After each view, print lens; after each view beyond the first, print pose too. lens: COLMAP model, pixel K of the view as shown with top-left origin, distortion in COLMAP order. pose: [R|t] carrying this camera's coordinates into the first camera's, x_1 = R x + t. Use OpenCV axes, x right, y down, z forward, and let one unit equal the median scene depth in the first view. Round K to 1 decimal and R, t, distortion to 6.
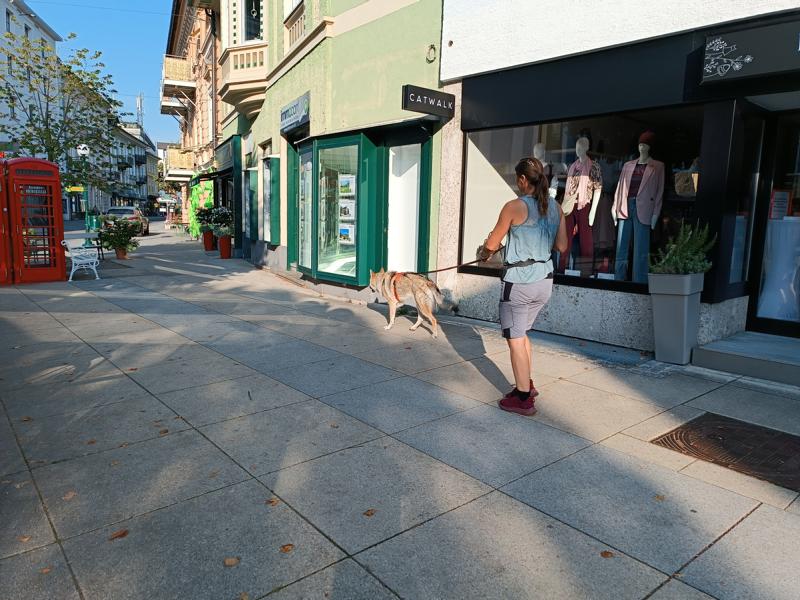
lens RADIAL K [[567.4, 0, 400.0], [0, 567.4, 300.0], [0, 0, 1]] dist [0.037878, -0.030628]
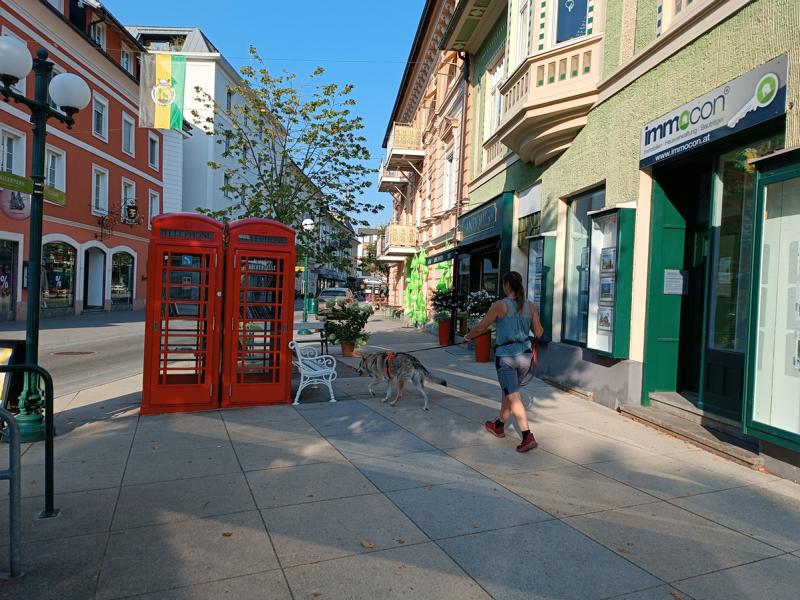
lens RADIAL K [[567.4, 0, 400.0], [0, 567.4, 300.0], [0, 0, 1]] dist [0.037878, -0.030628]
pose [[0.953219, 0.013393, -0.301982, -0.228496], [-0.055772, 0.989659, -0.132156, -0.059586], [0.297089, 0.142815, 0.944109, 0.347752]]
